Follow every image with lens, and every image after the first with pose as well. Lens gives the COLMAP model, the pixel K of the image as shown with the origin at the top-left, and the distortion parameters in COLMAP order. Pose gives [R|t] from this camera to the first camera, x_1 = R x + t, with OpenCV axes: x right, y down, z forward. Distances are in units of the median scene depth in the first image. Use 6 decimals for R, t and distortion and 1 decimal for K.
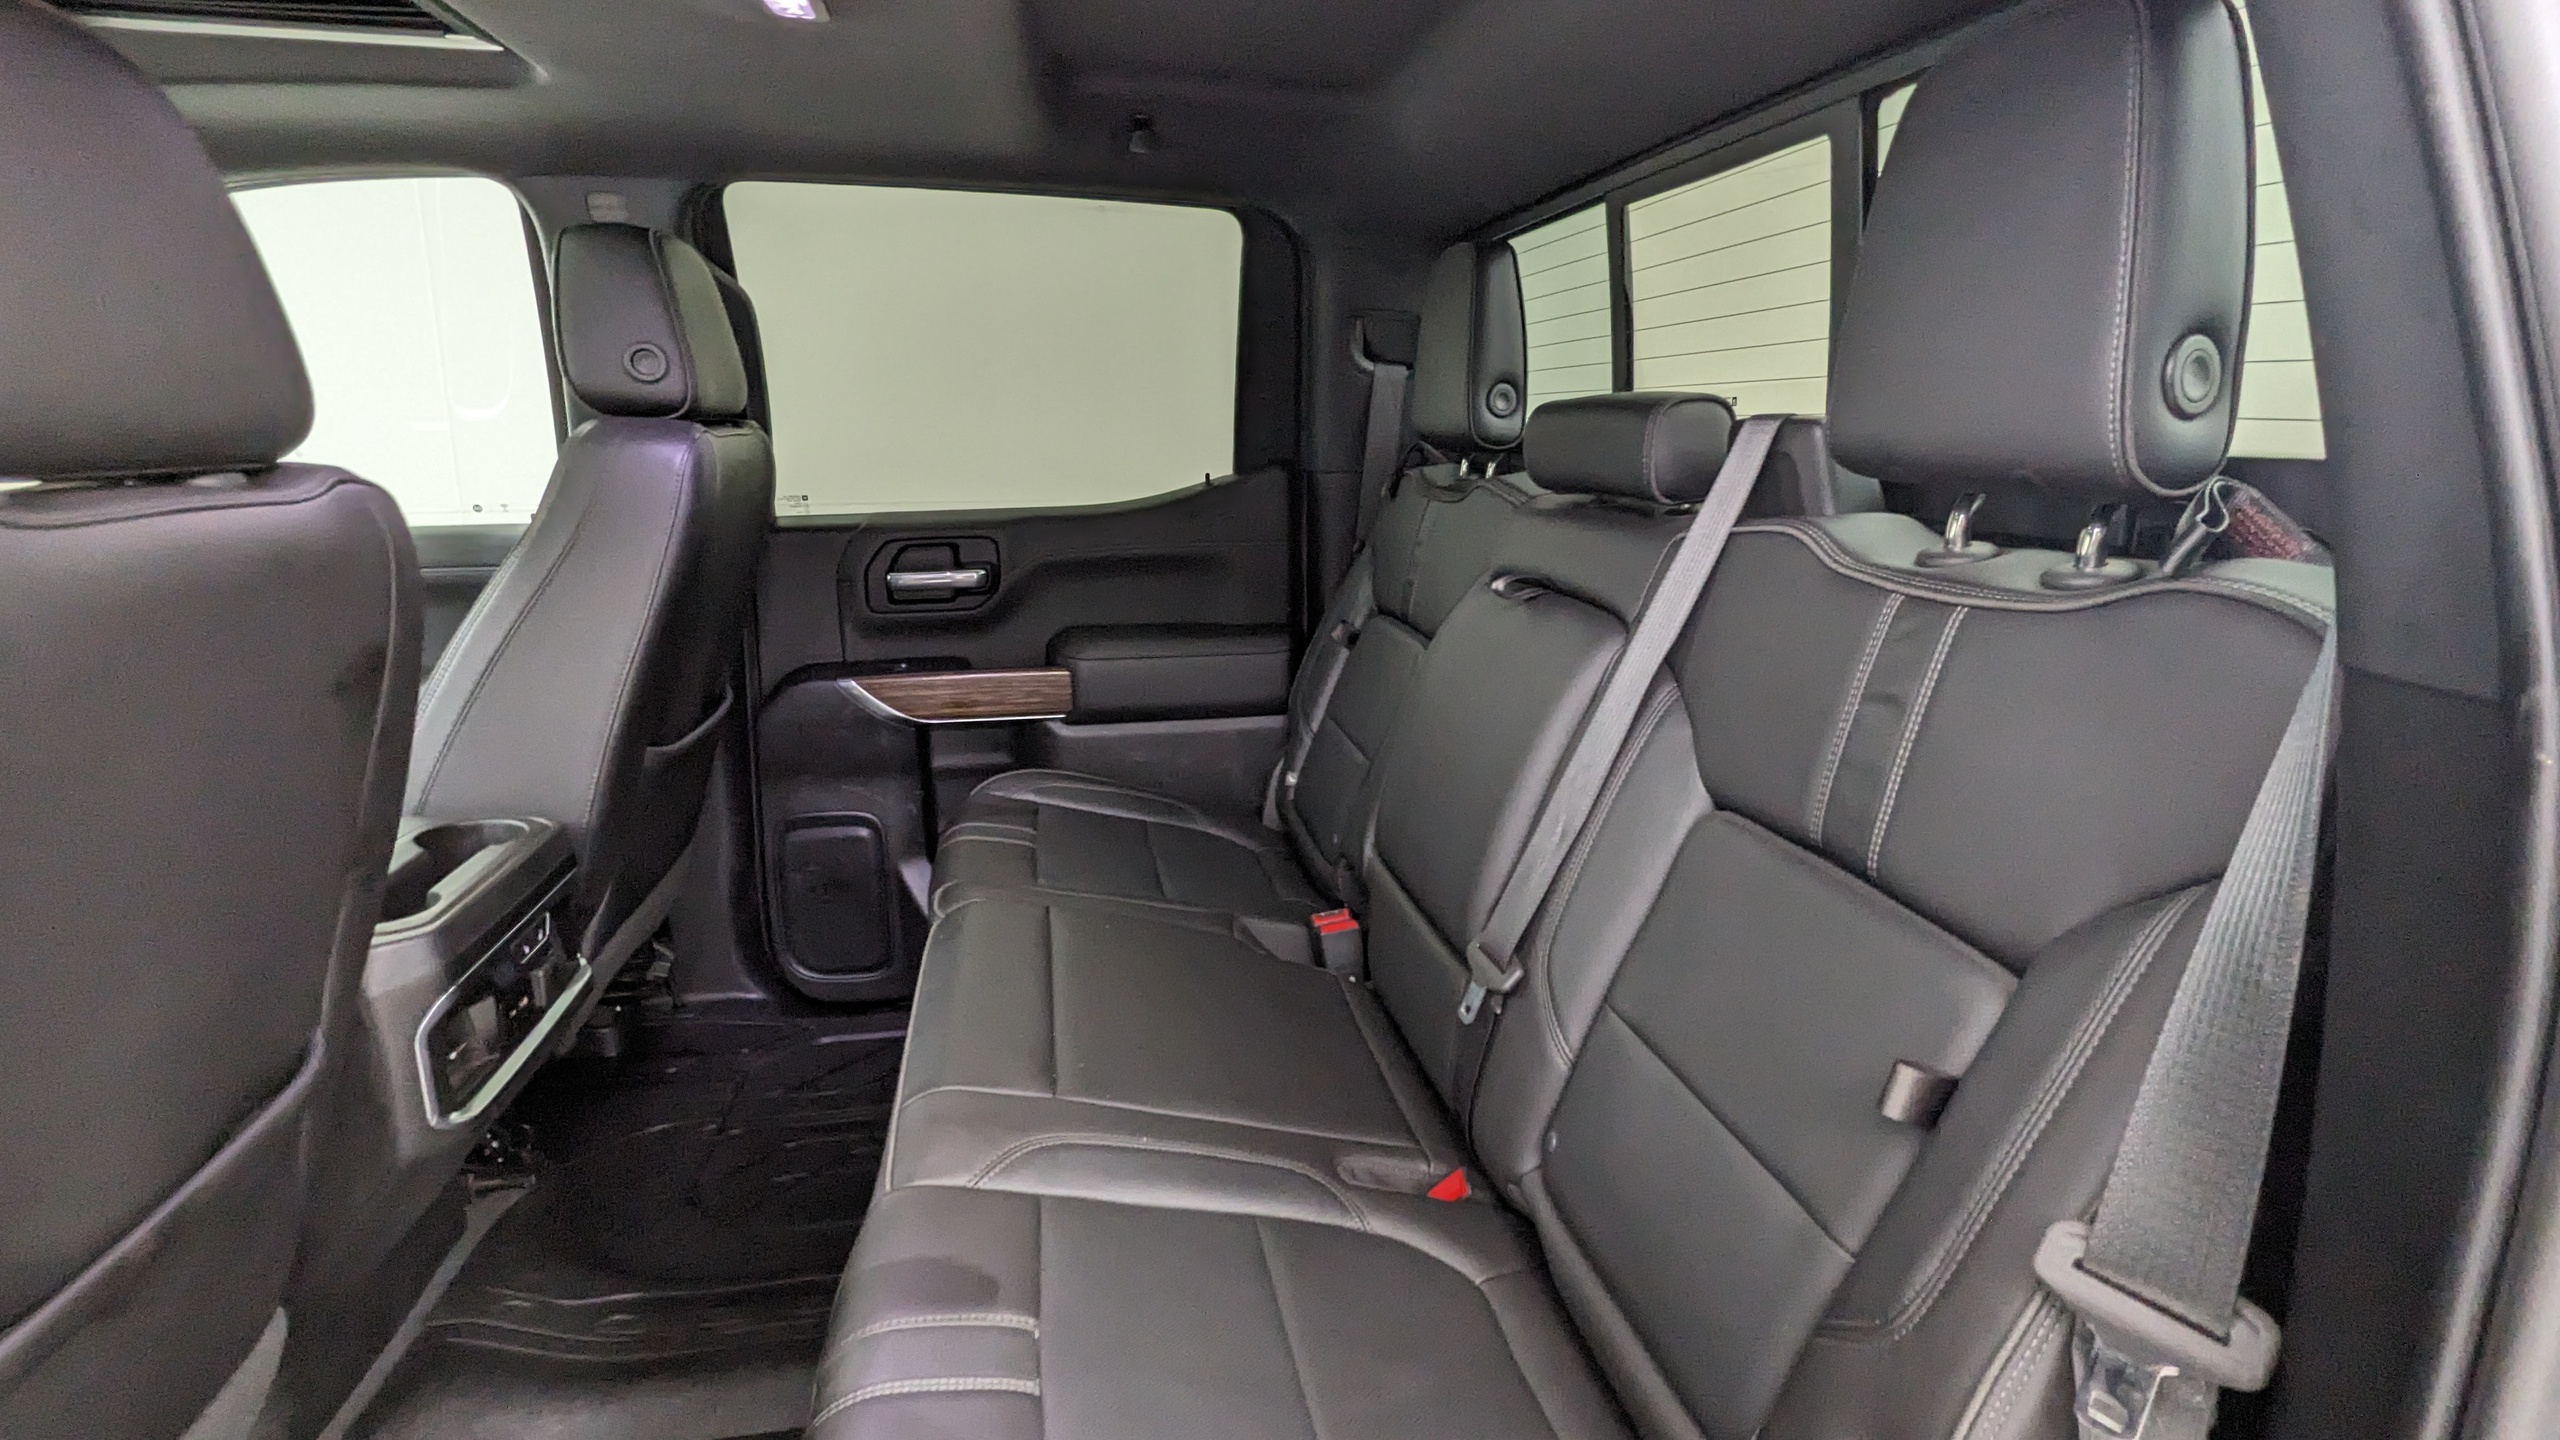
lens RADIAL K [[1236.2, 0, 1274.1], [0, 1236.2, 729.3], [0, 0, 1]] dist [0.003738, 0.001768]
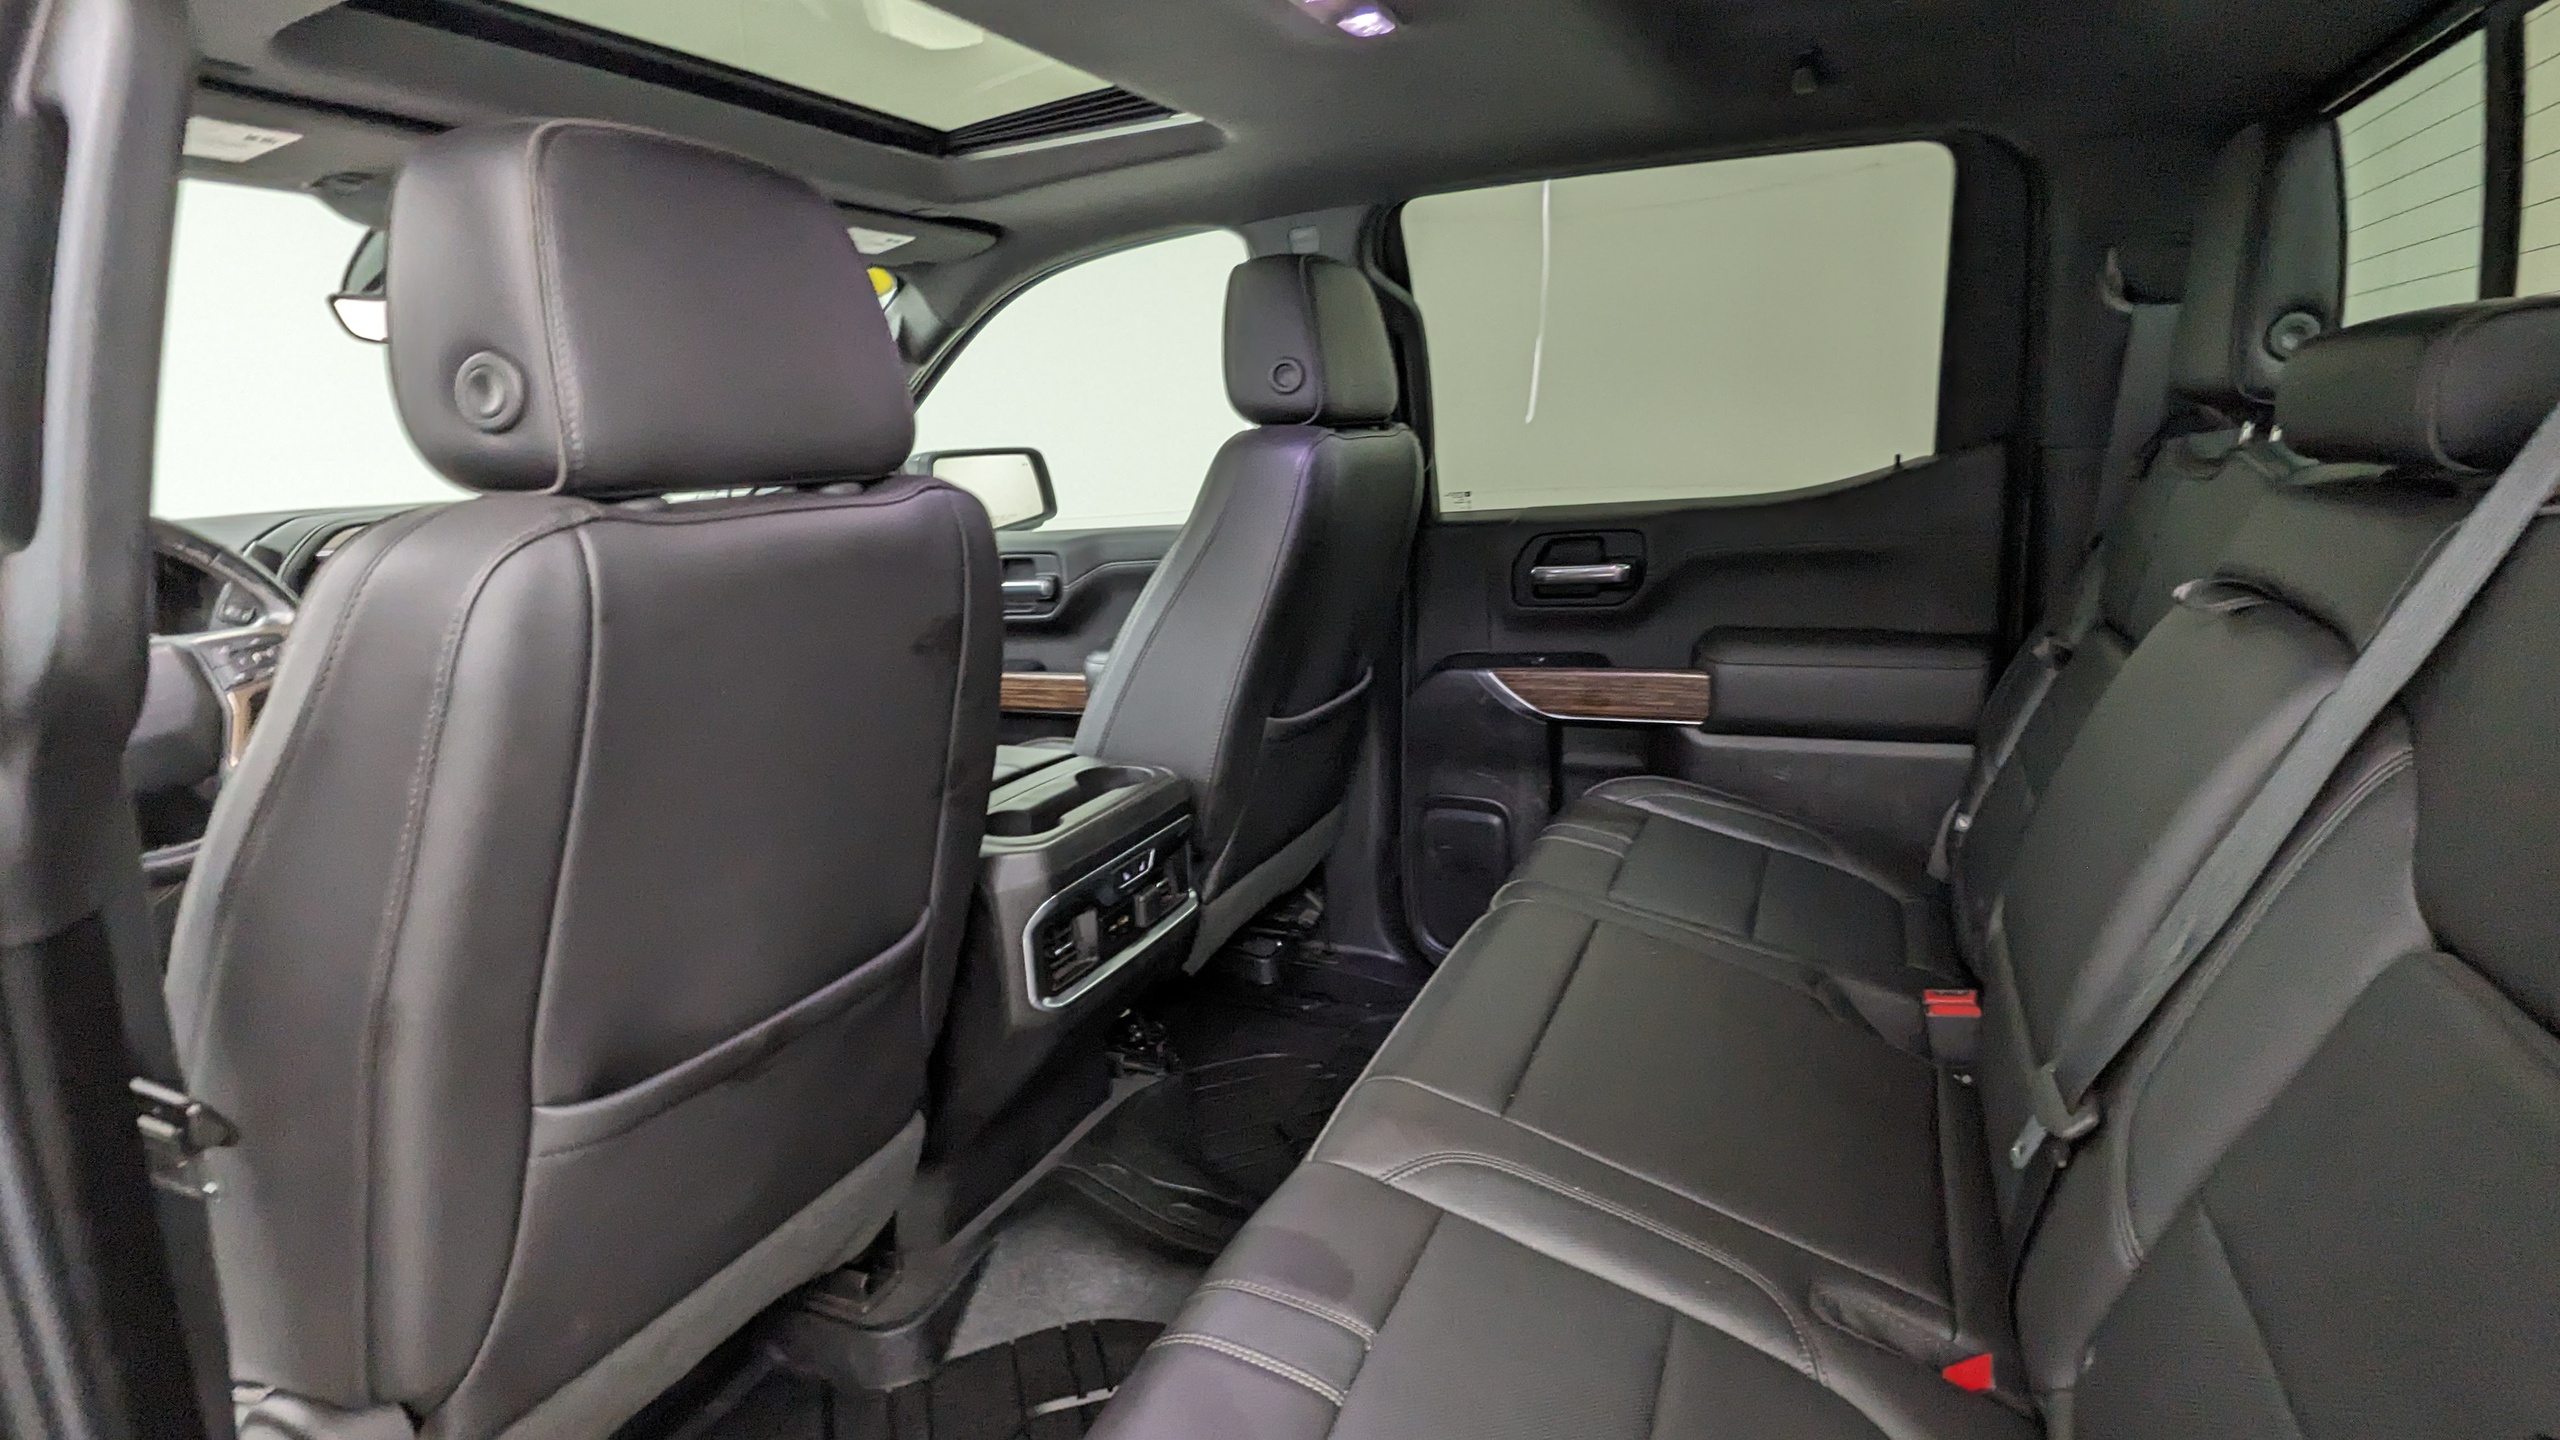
lens RADIAL K [[1236.2, 0, 1306.2], [0, 1236.2, 726.5], [0, 0, 1]] dist [0.003738, 0.001768]
pose [[0.814978, 0.086969, -0.572929, 0.163473], [-0.086545, 0.995853, 0.028060, -0.011857], [0.572993, 0.026716, 0.819125, 0.092569]]
